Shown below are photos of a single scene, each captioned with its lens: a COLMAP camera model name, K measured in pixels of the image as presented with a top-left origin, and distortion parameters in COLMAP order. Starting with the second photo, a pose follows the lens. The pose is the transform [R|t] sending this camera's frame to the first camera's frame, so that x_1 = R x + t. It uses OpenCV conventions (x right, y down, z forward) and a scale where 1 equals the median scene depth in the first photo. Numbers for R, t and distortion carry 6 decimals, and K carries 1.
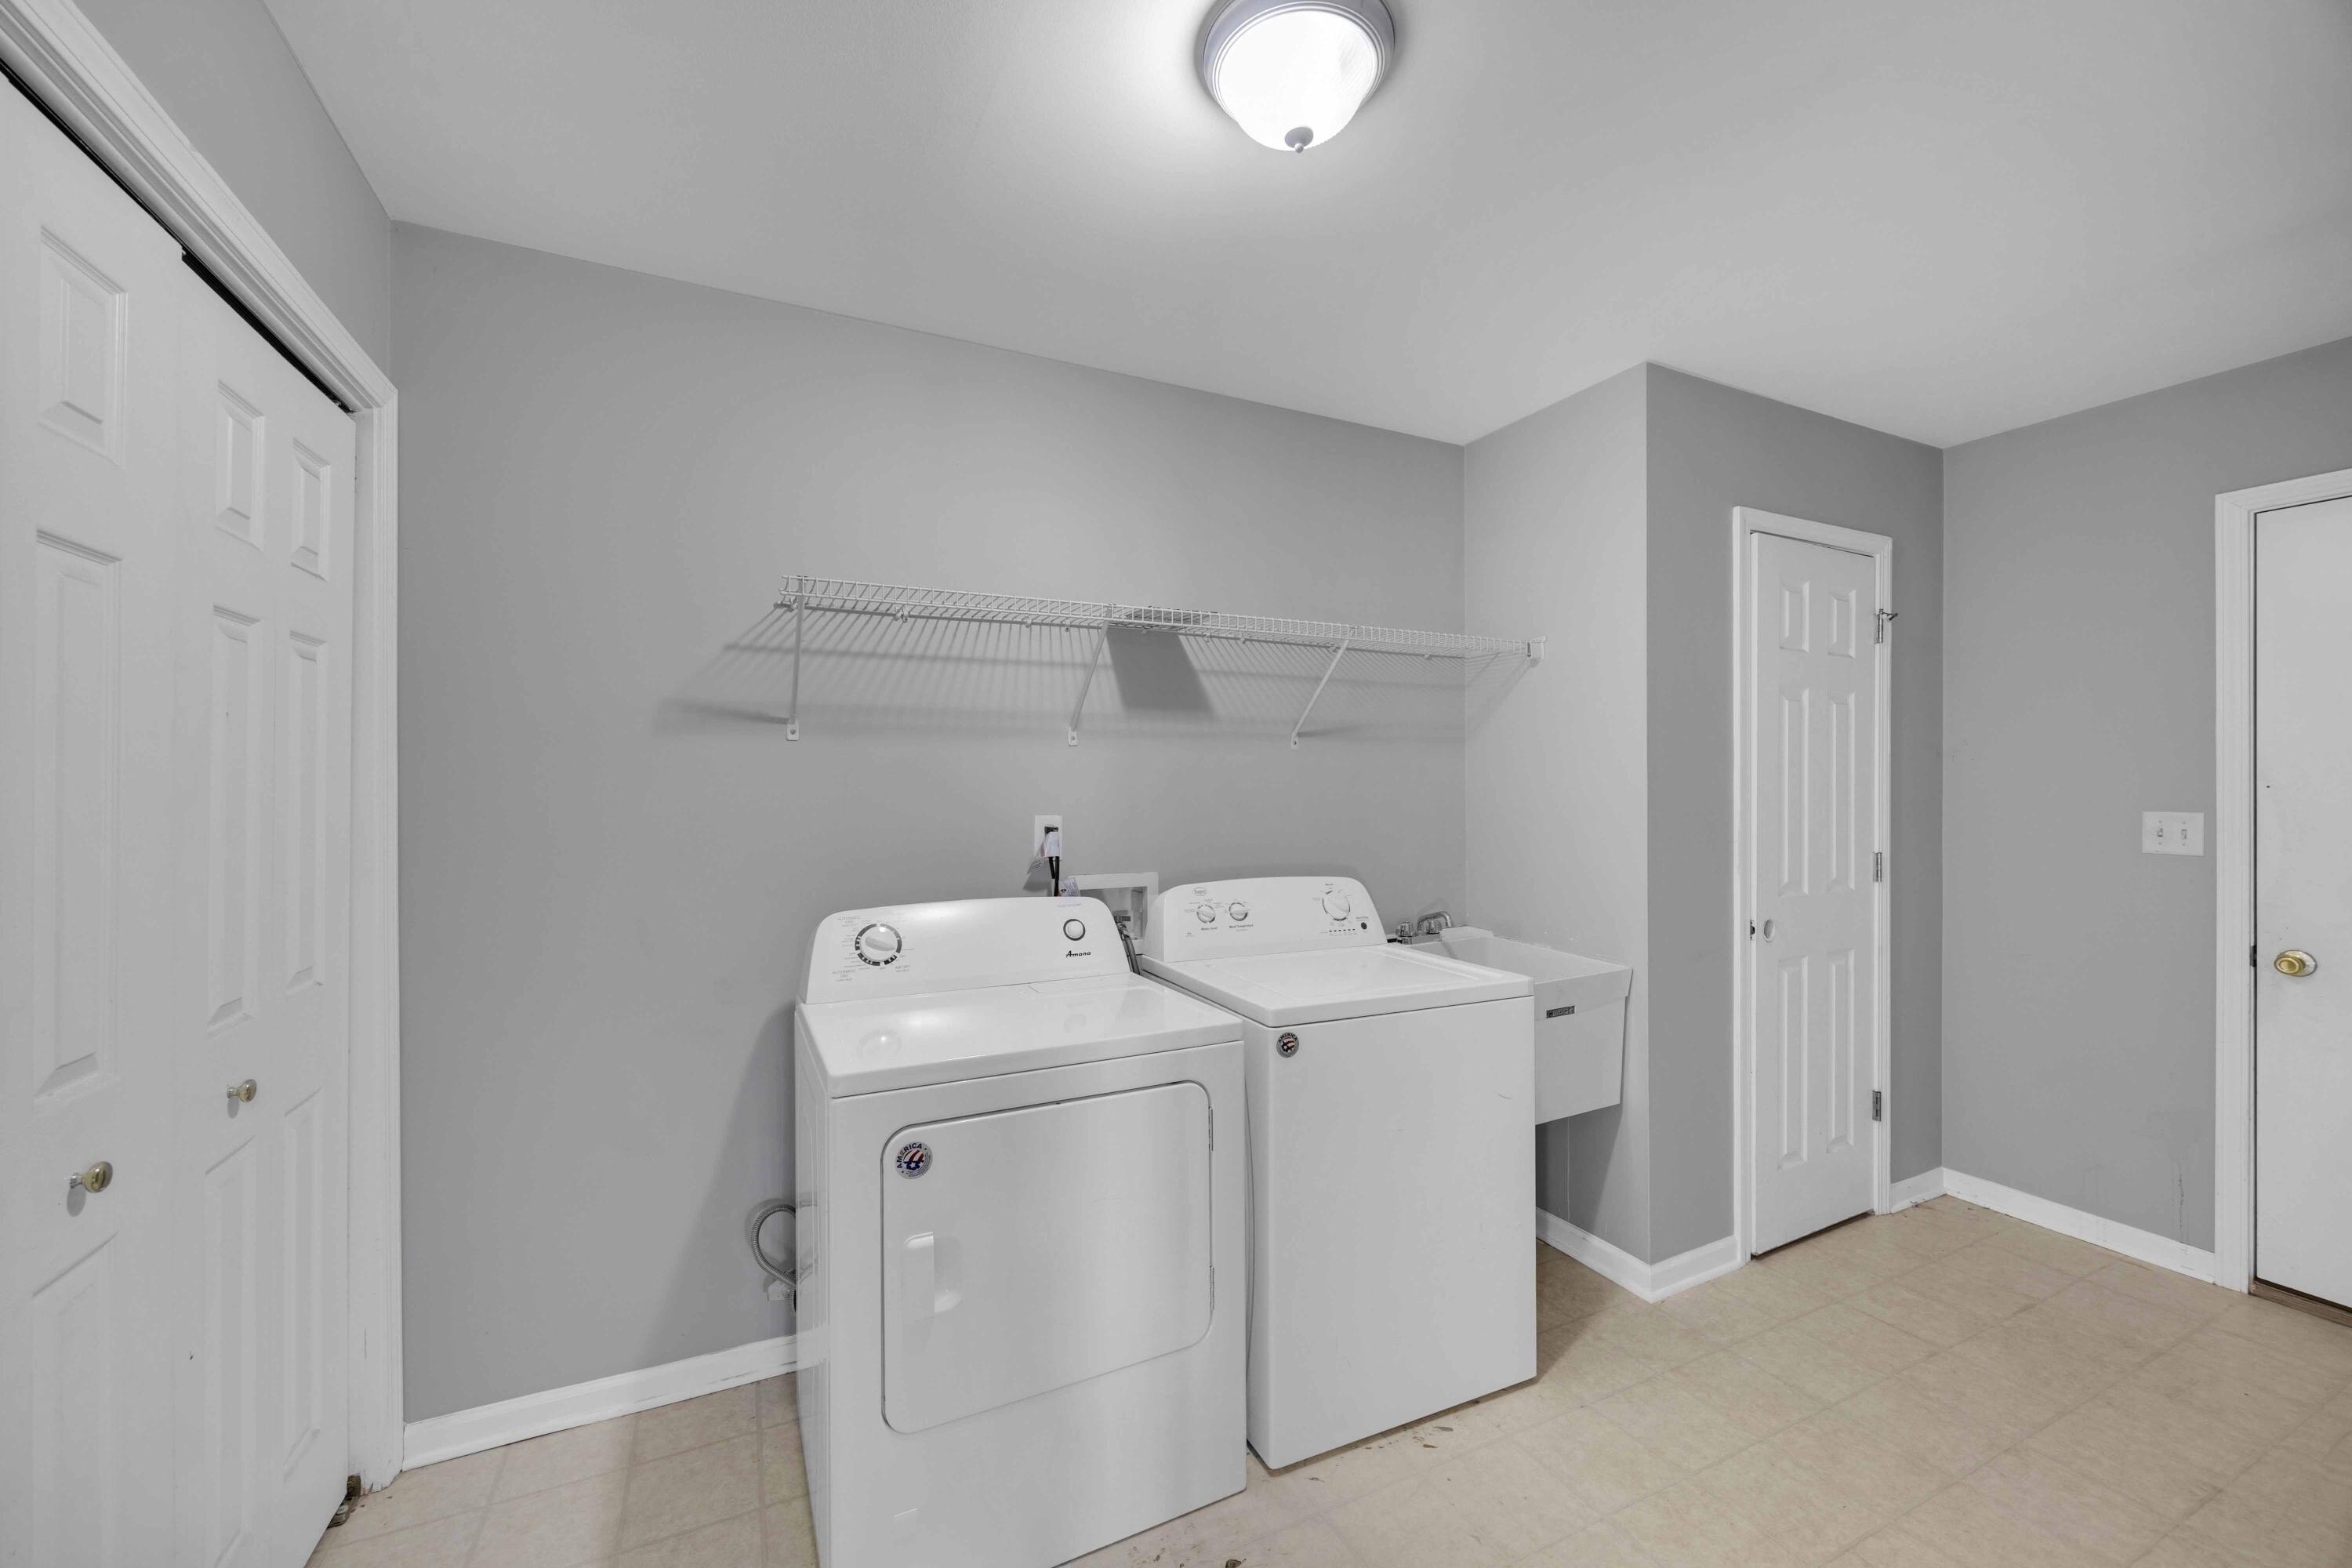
lens RADIAL K [[902.7, 0, 1180.6], [0, 902.7, 782.1], [0, 0, 1]] dist [-0.000470, 0.000023]
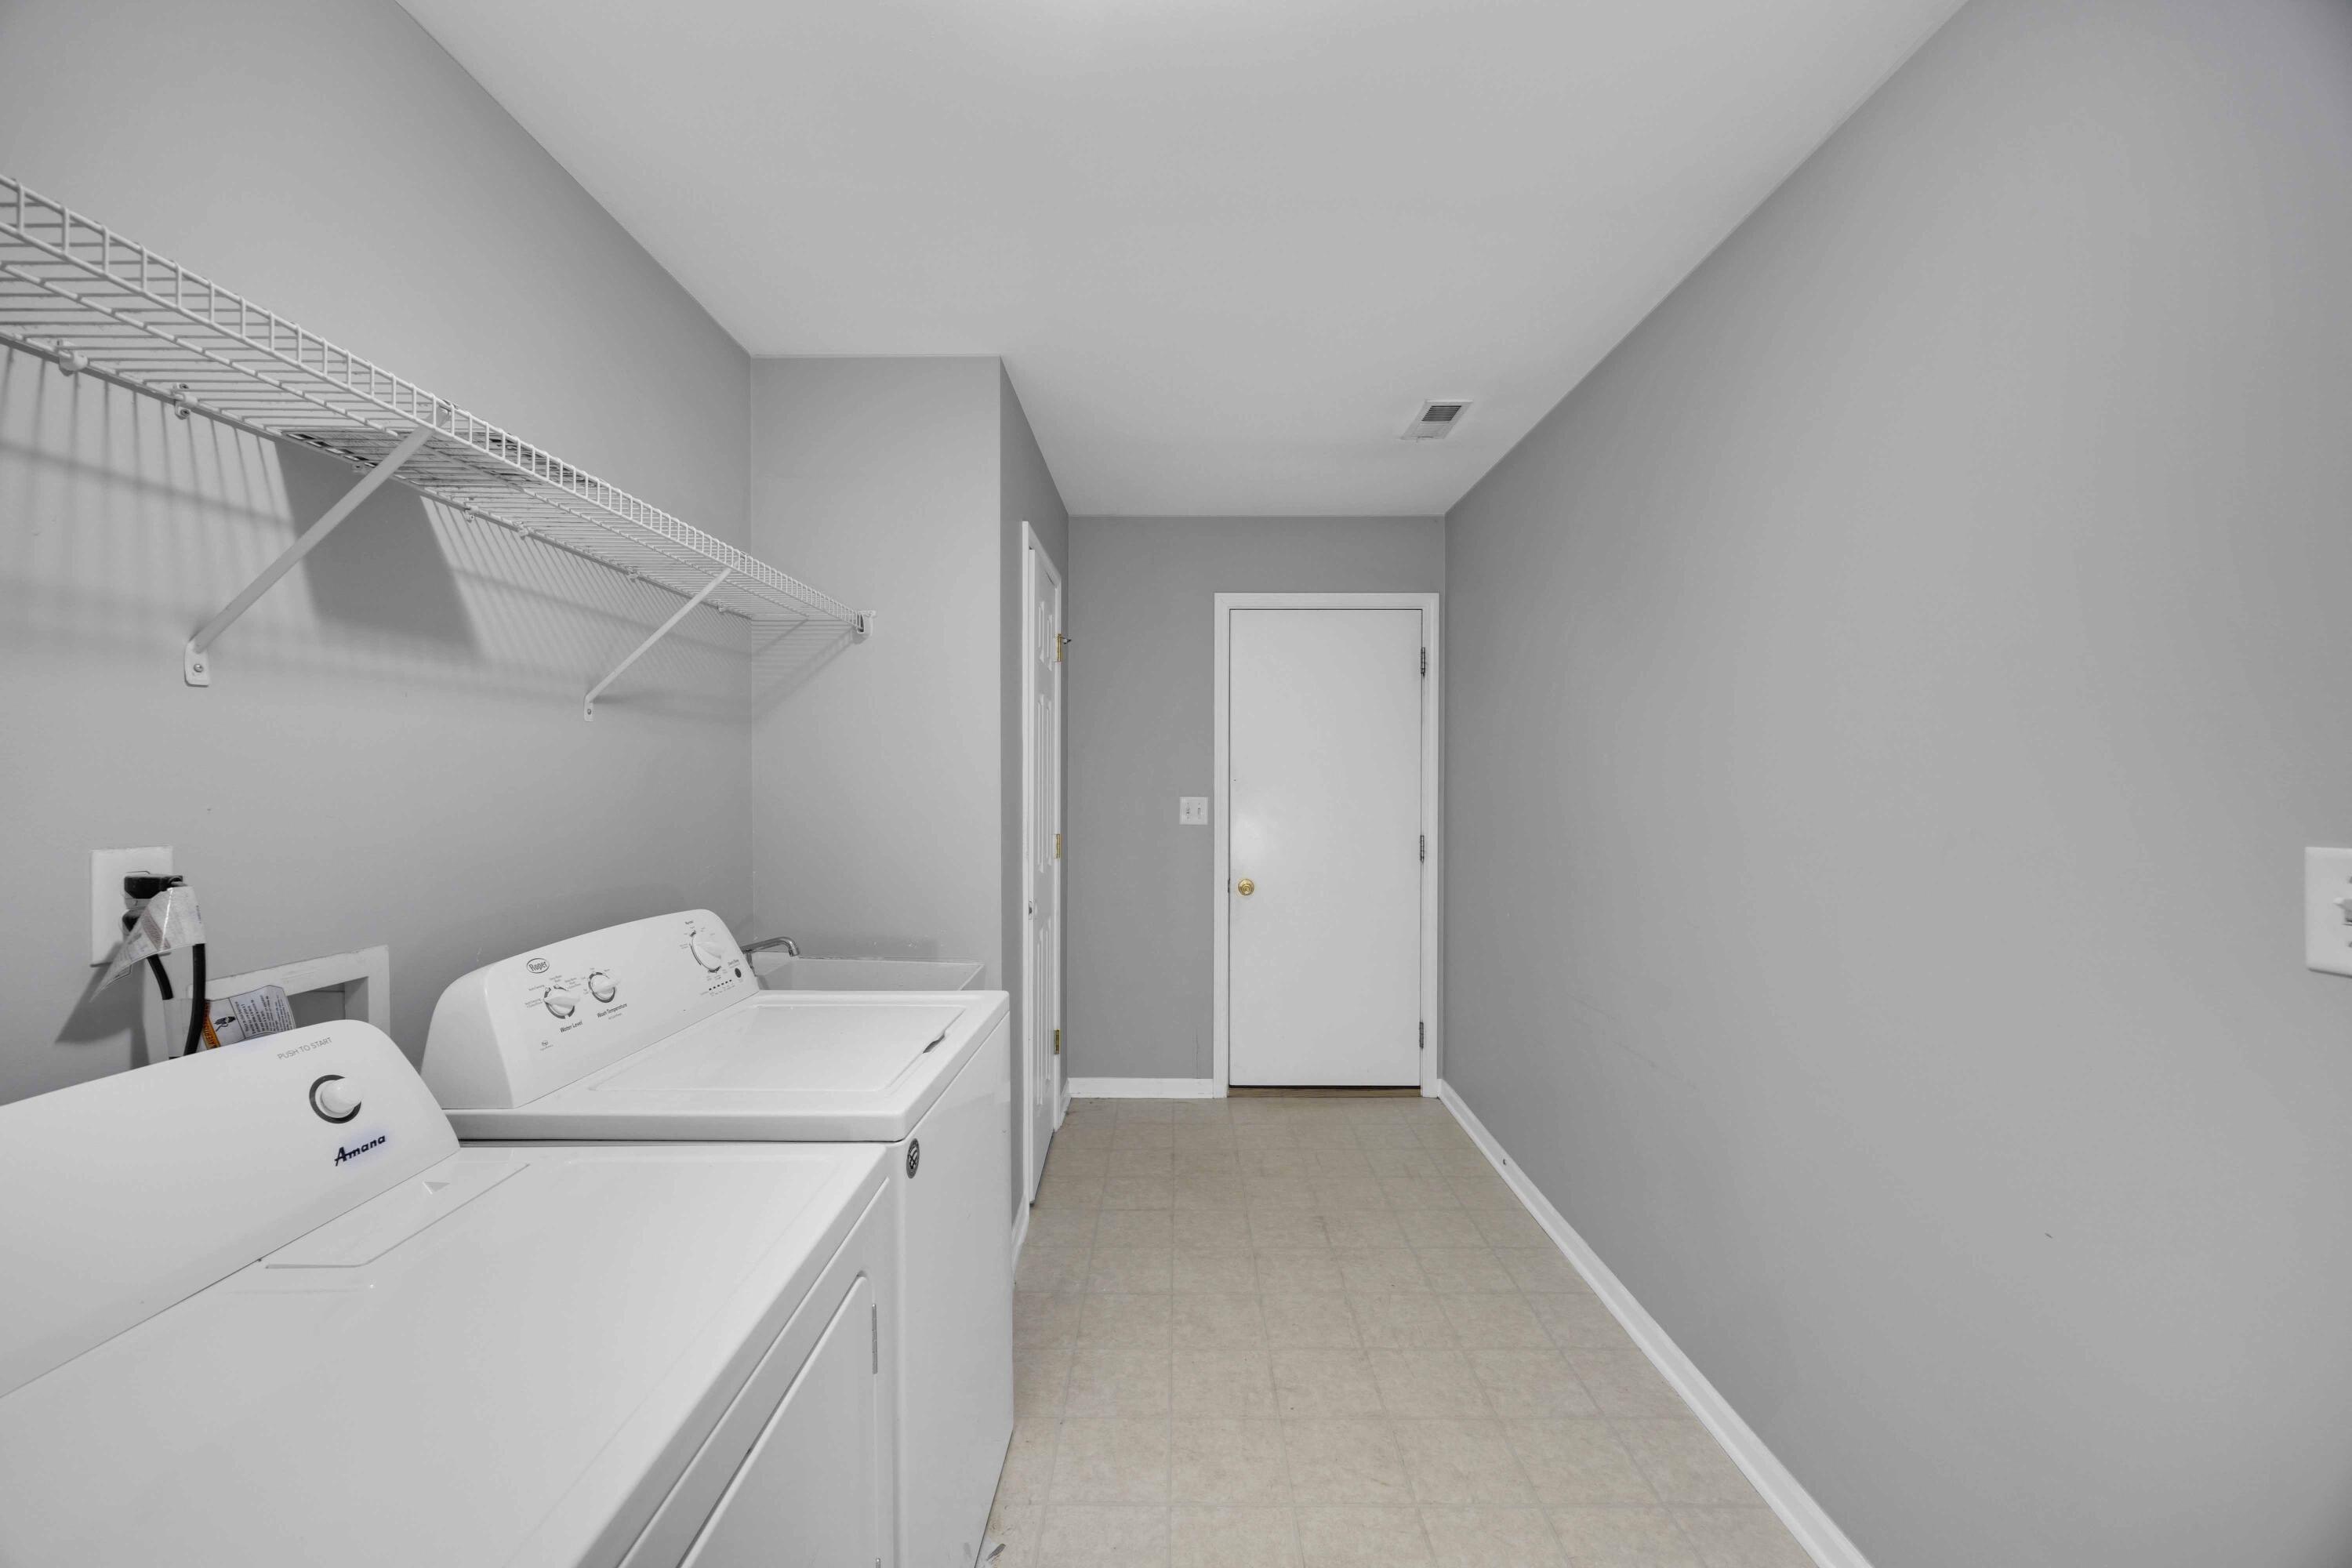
lens RADIAL K [[902.7, 0, 1180.6], [0, 902.7, 782.1], [0, 0, 1]] dist [-0.000470, 0.000023]
pose [[0.446598, -0.001811, 0.894733, -0.281720], [-0.006879, 0.999961, 0.005457, 0.000503], [-0.894708, -0.008592, 0.446568, 0.360474]]
